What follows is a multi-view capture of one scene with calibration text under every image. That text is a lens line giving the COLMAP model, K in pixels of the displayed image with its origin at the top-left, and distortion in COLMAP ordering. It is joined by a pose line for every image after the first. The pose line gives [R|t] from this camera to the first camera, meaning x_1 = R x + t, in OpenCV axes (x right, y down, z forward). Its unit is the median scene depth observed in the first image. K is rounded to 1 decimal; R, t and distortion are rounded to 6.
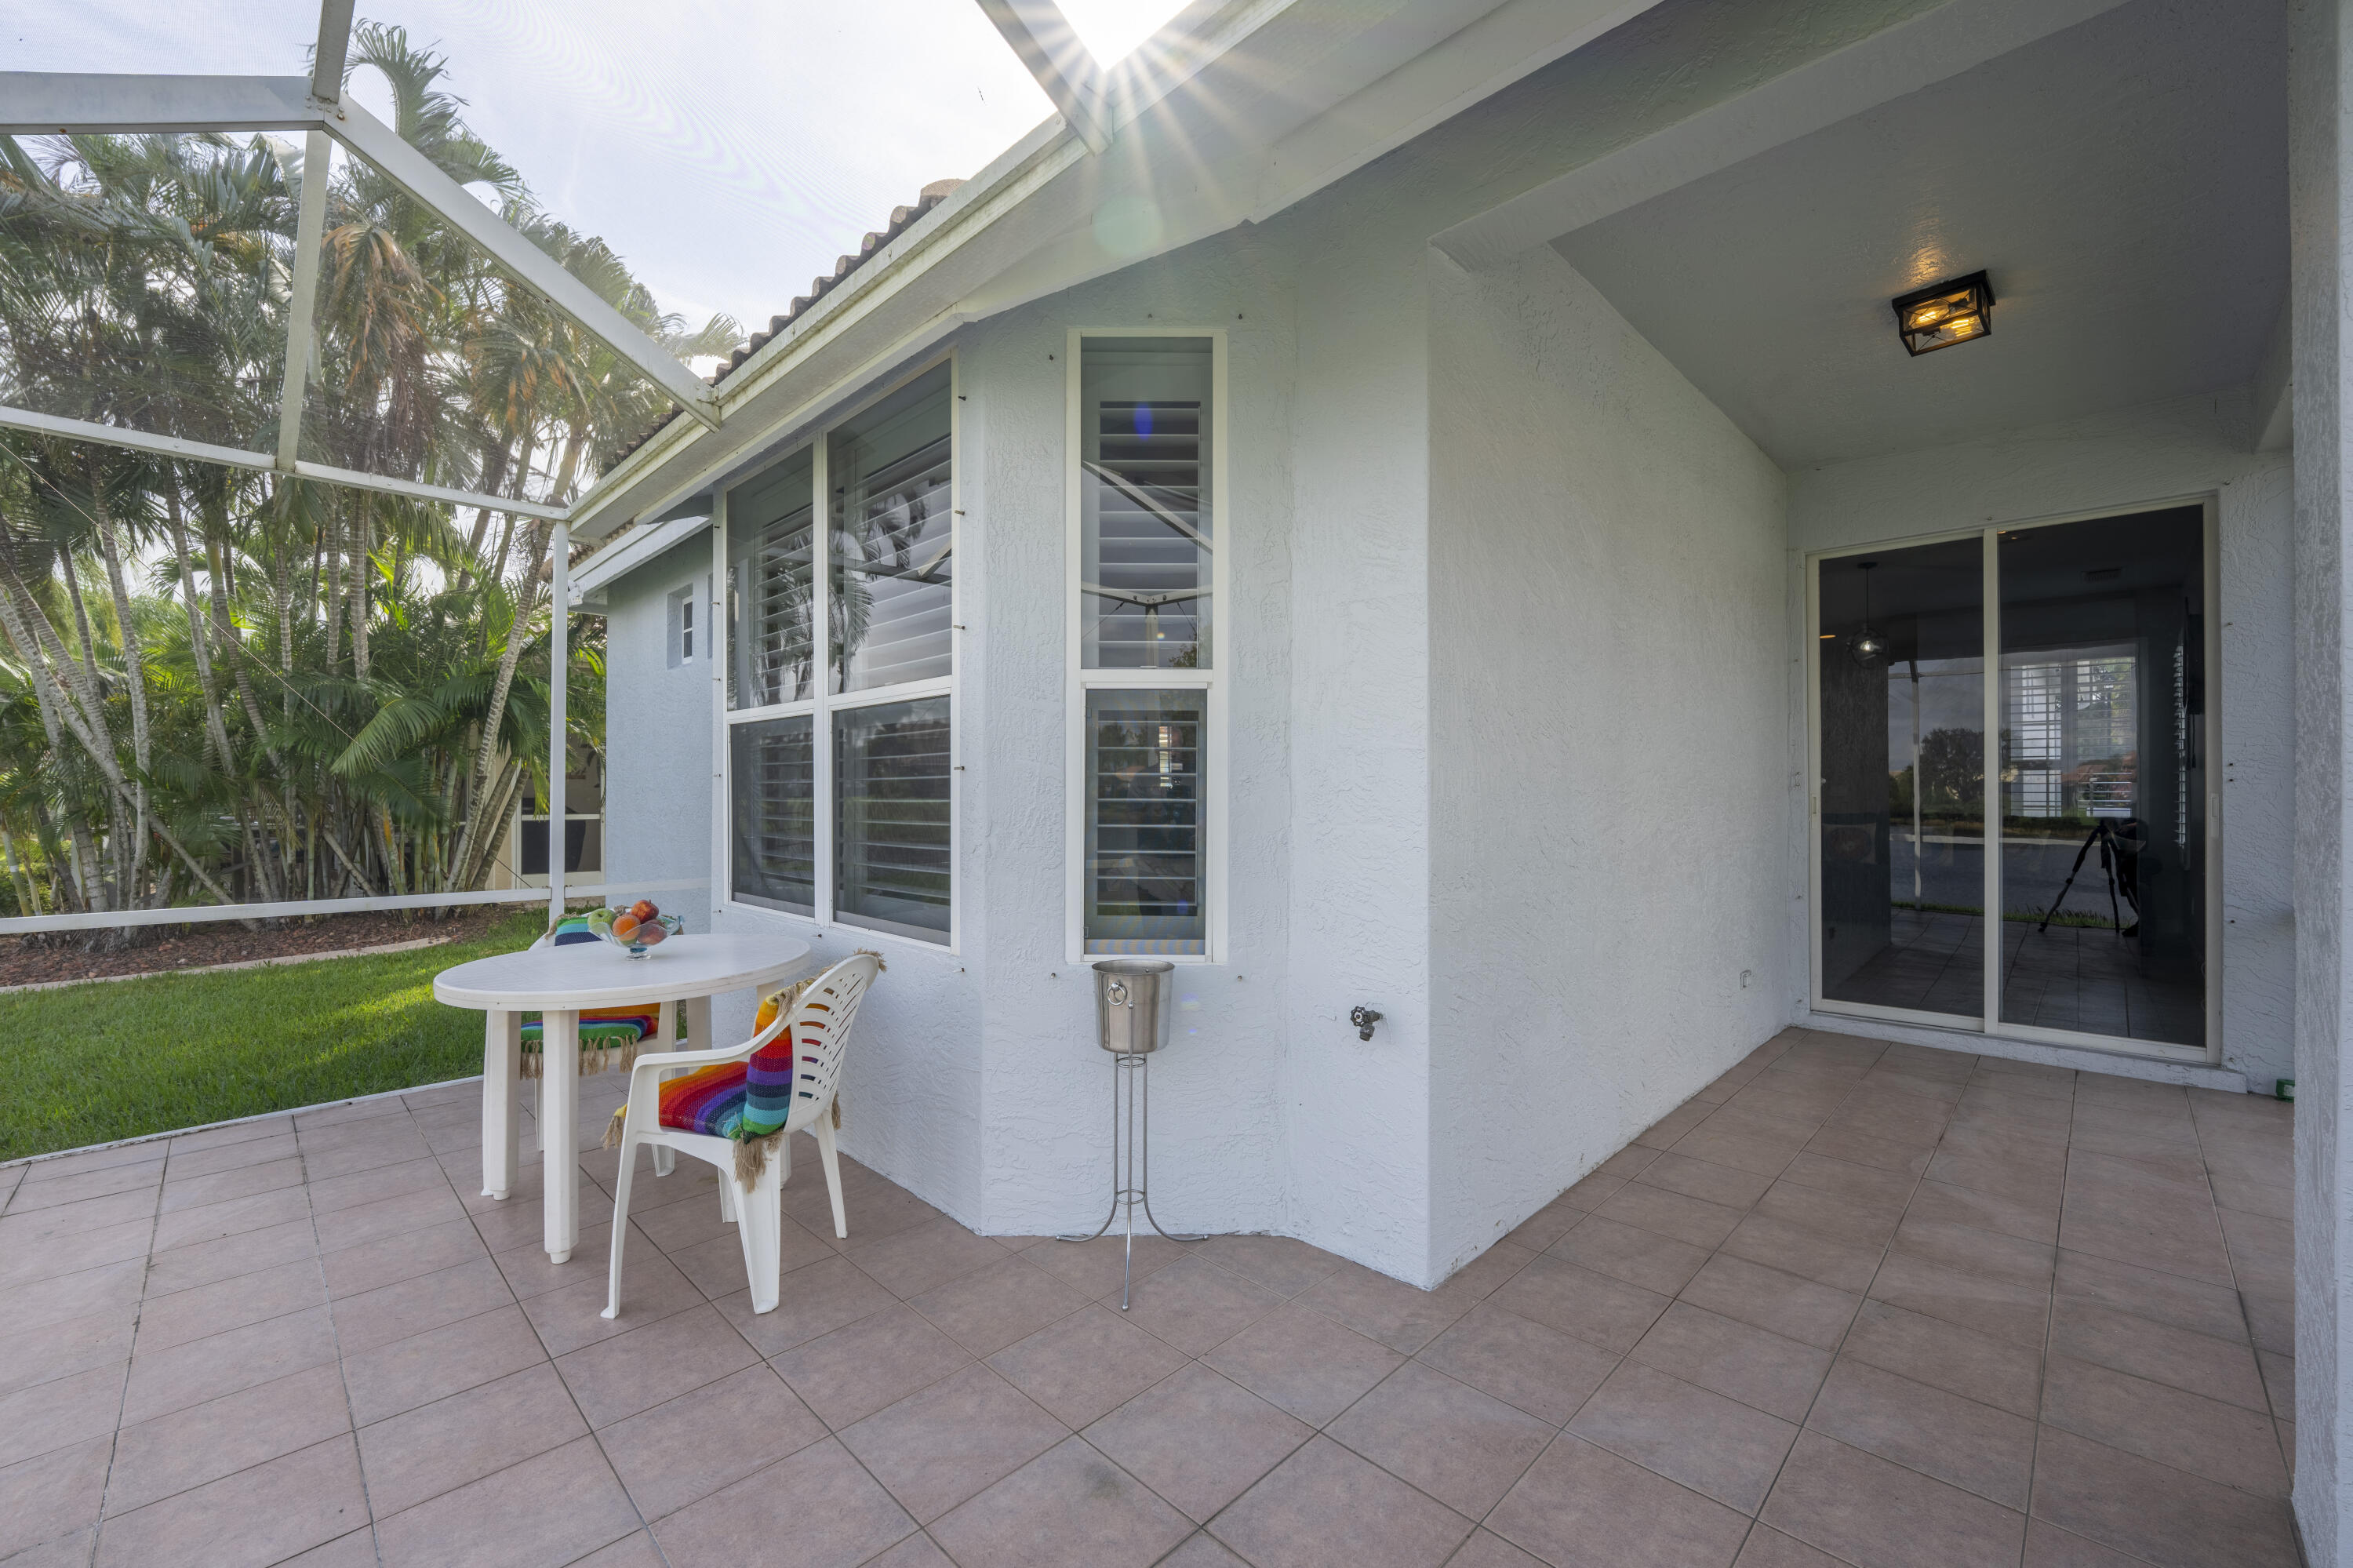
lens RADIAL K [[950.5, 0, 1168.8], [0, 950.5, 782.0], [0, 0, 1]] dist [0.000756, -0.000614]
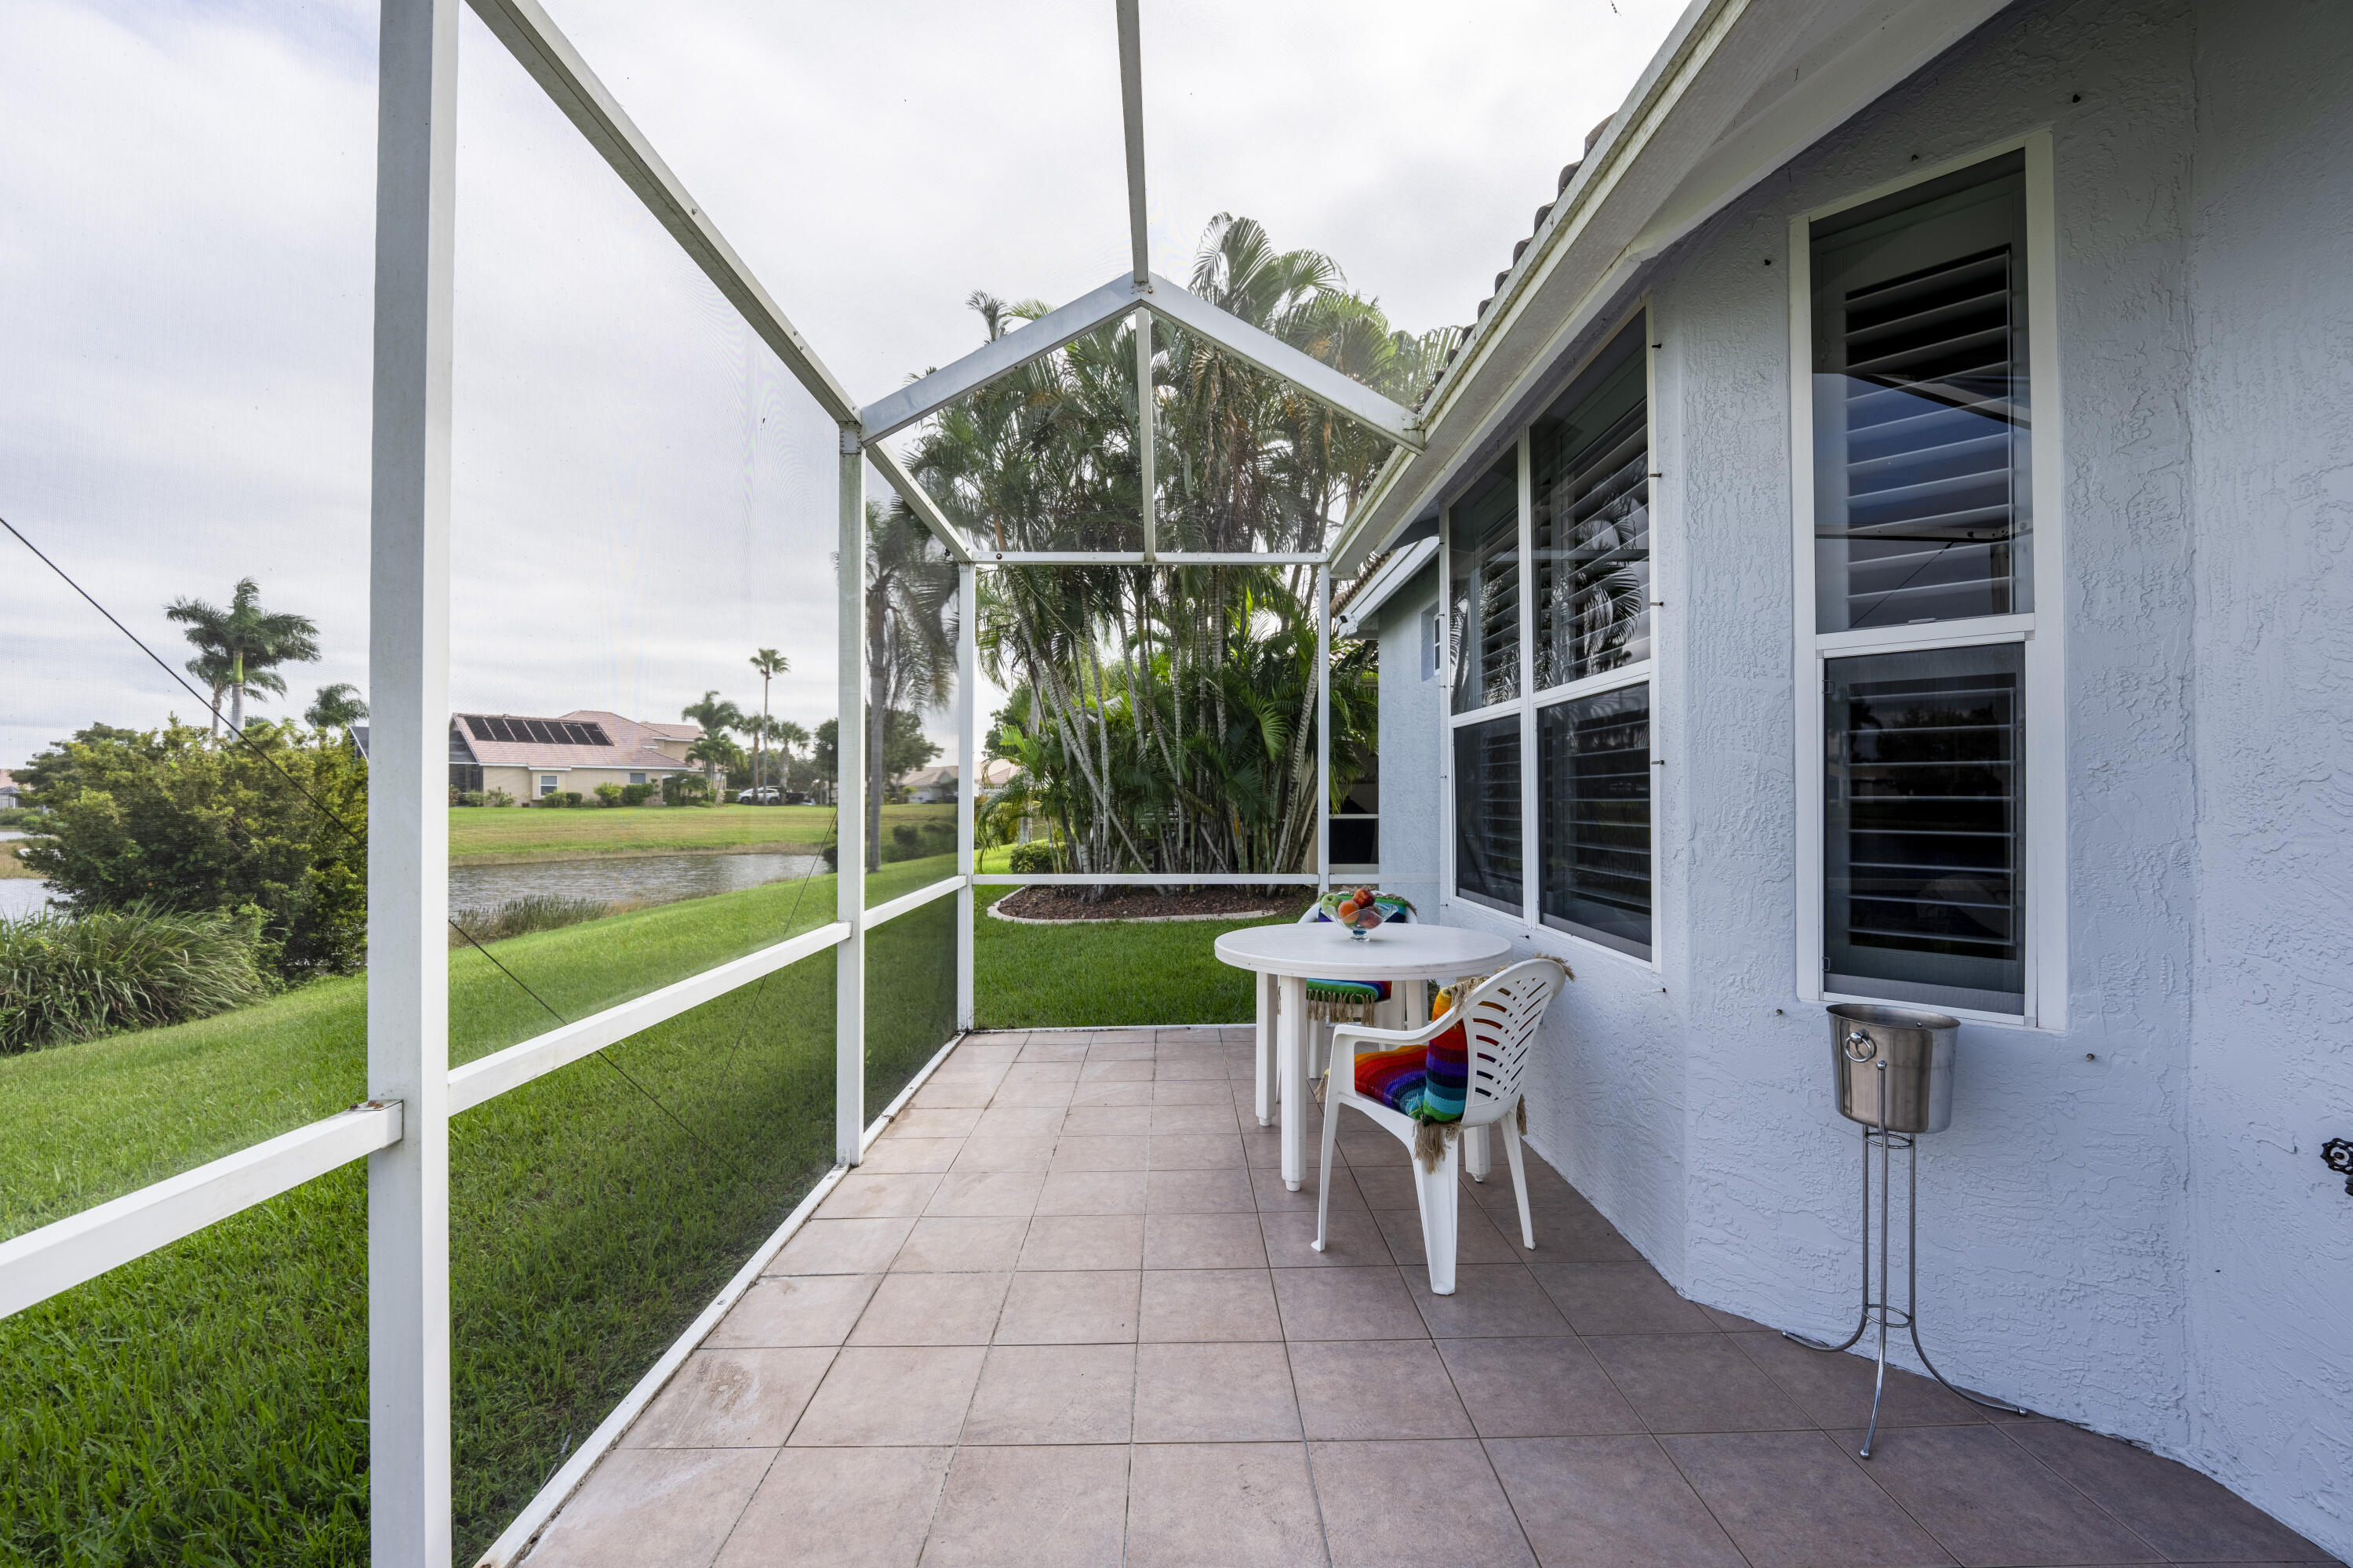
lens RADIAL K [[950.5, 0, 1181.1], [0, 950.5, 783.2], [0, 0, 1]] dist [0.000756, -0.000614]
pose [[0.722856, -0.012583, -0.690885, 0.072217], [0.011950, 0.999912, -0.005709, 0.004460], [0.690896, -0.004130, 0.722943, 0.047898]]
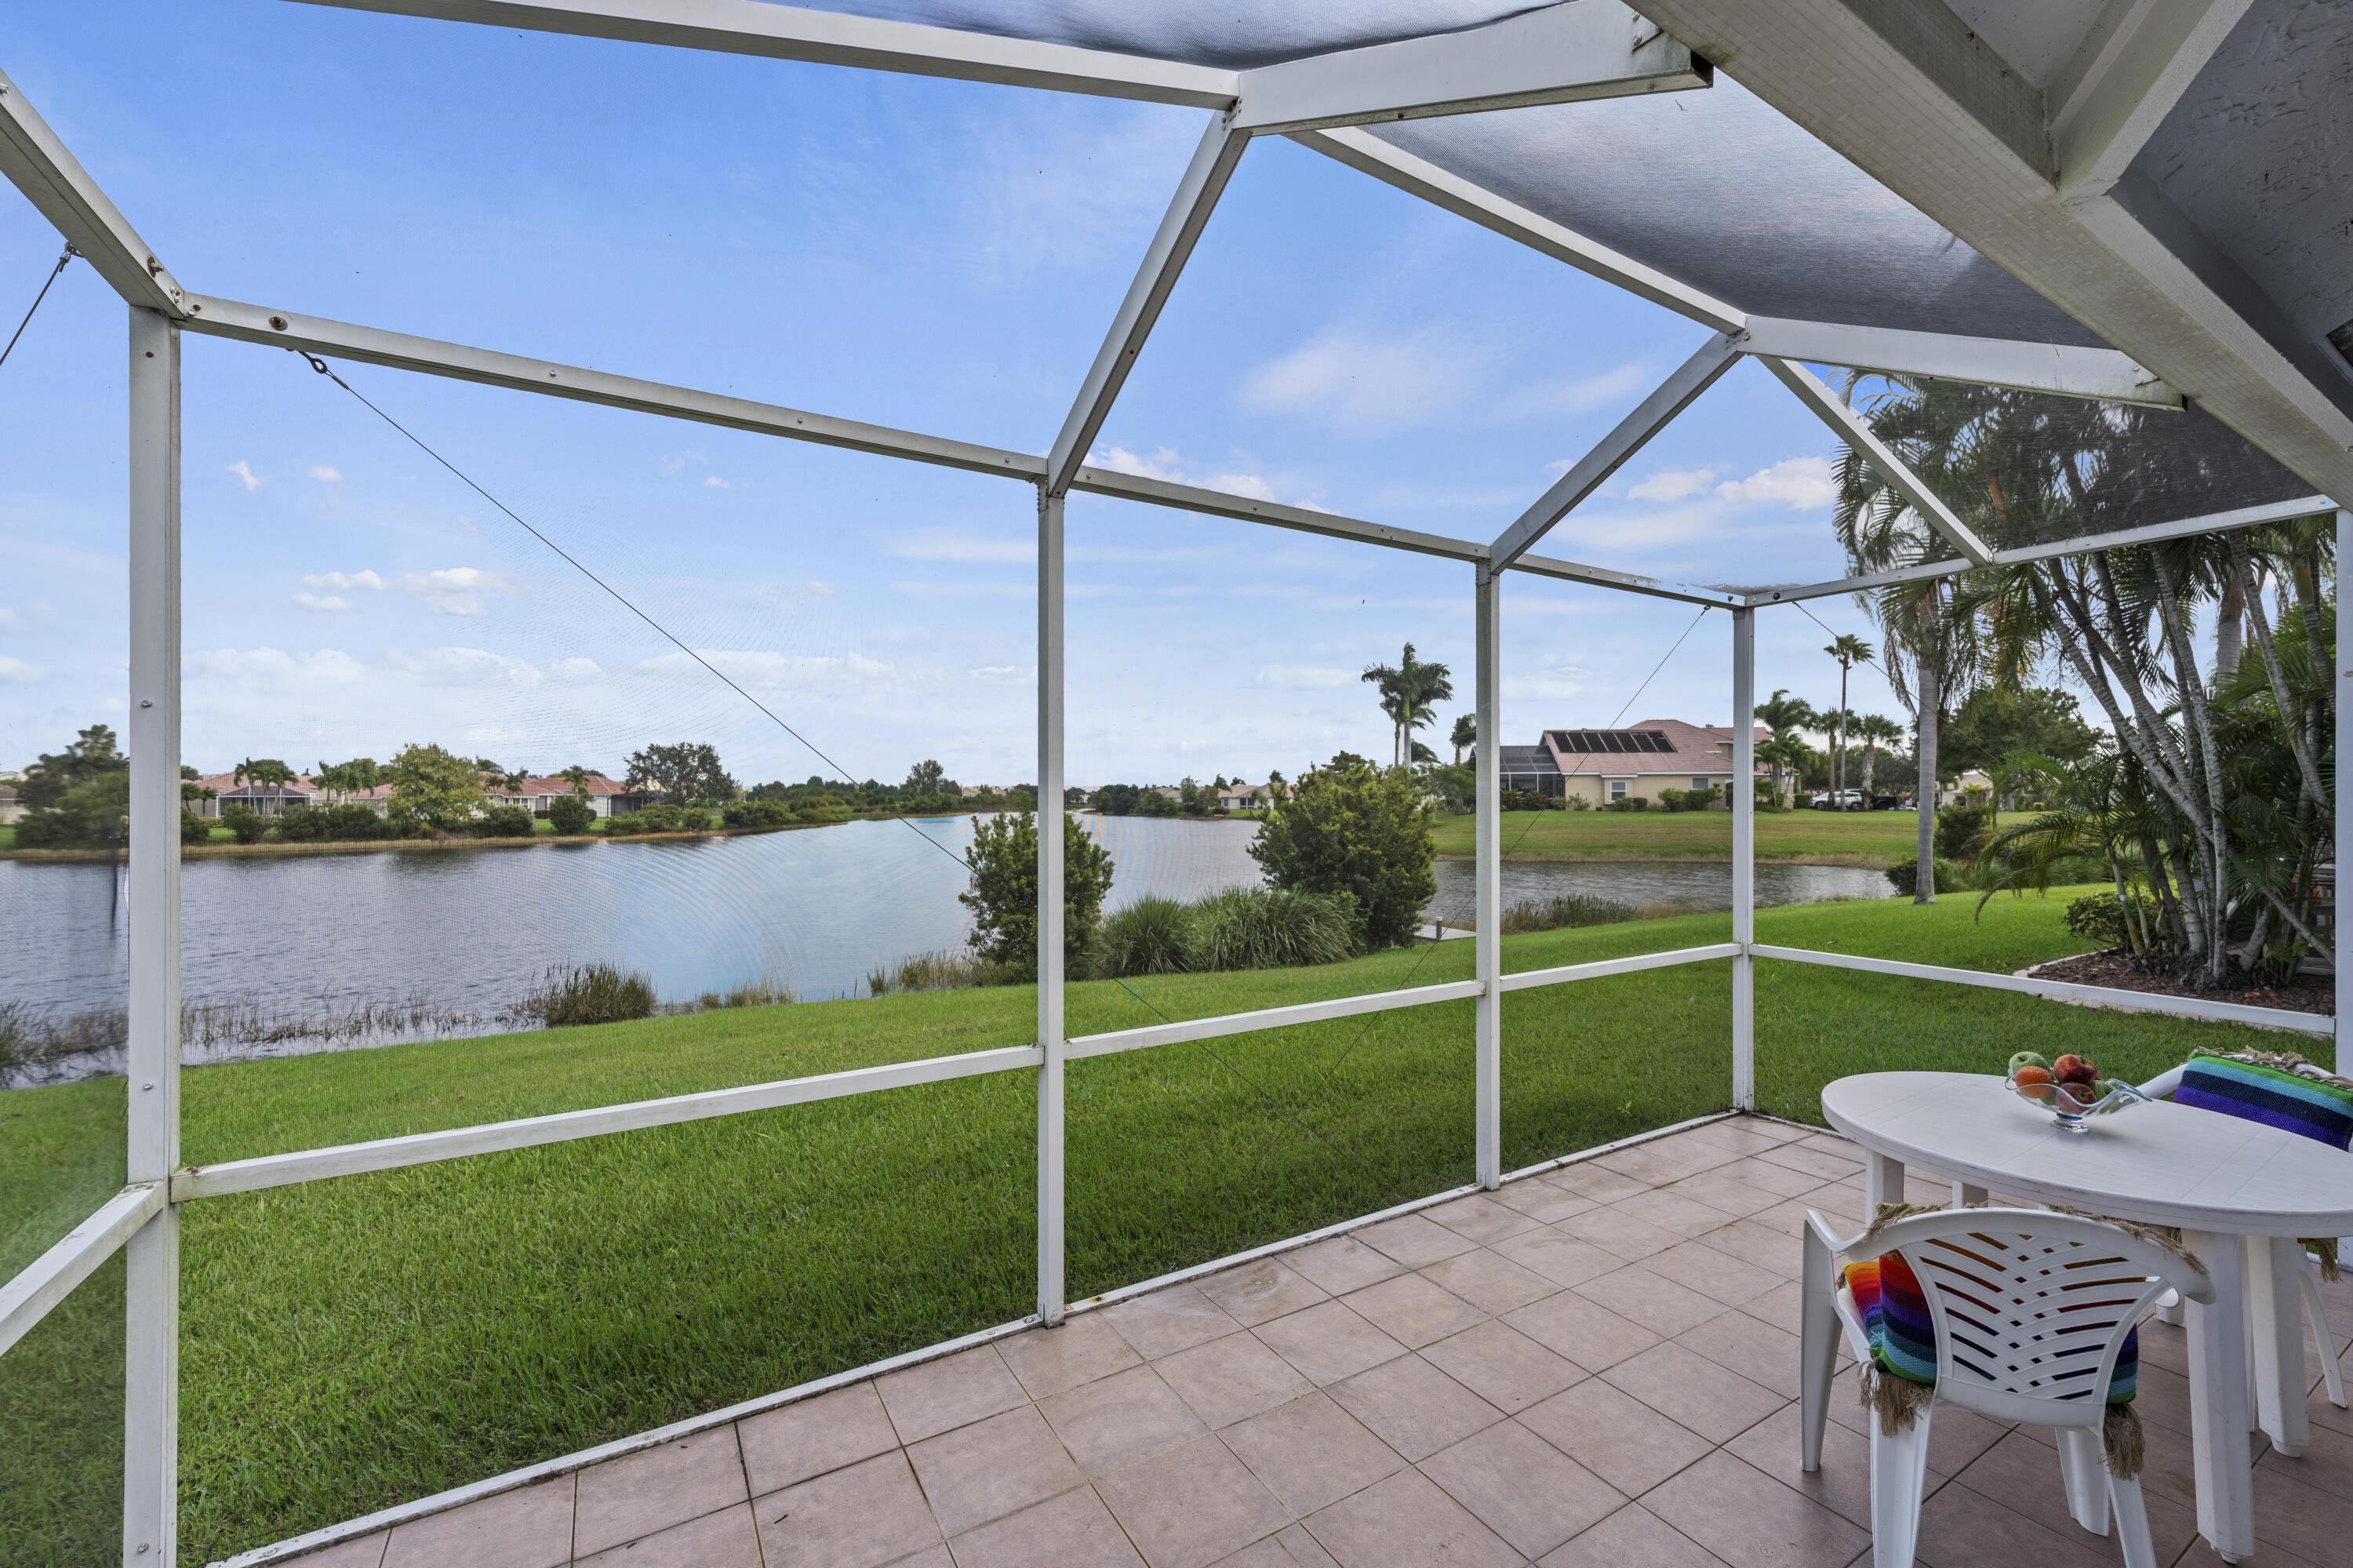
lens RADIAL K [[950.5, 0, 1167.8], [0, 950.5, 806.5], [0, 0, 1]] dist [0.000756, -0.000614]
pose [[-0.227745, 0.004322, -0.973711, 0.402293], [0.012875, 0.999916, 0.001427, -0.096013], [0.973636, -0.012212, -0.227782, 0.485101]]
